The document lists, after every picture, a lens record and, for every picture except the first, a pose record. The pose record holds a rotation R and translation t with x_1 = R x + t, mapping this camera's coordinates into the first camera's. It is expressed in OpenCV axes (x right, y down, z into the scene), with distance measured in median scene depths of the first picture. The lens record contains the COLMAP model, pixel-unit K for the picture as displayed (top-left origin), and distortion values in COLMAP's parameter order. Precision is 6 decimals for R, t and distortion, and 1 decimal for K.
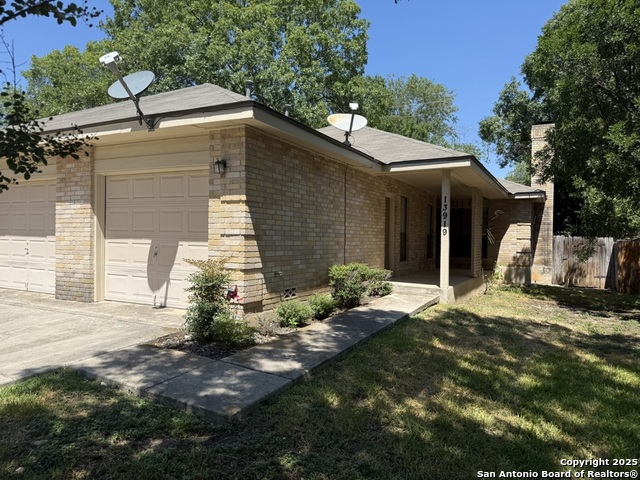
lens RADIAL K [[452.2, 0, 319.1], [0, 452.2, 240.0], [0, 0, 1]] dist [0.009666, -0.007480]
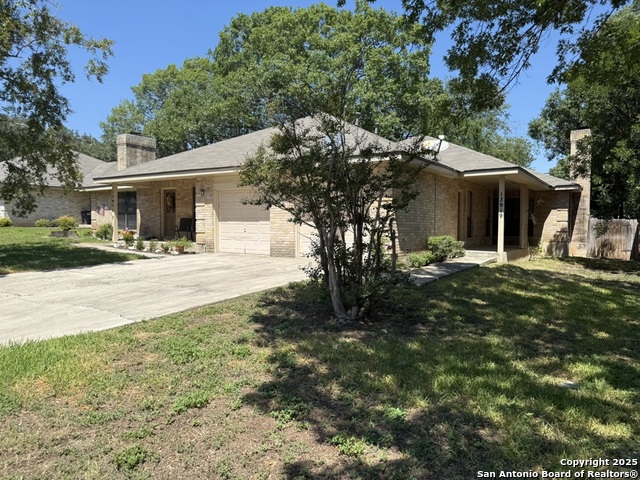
lens RADIAL K [[452.2, 0, 321.2], [0, 452.2, 240.1], [0, 0, 1]] dist [0.009666, -0.007480]
pose [[0.995246, -0.007181, -0.097126, -0.113672], [0.009729, 0.999620, 0.025792, 0.012165], [0.096903, -0.026614, 0.994938, -0.371569]]
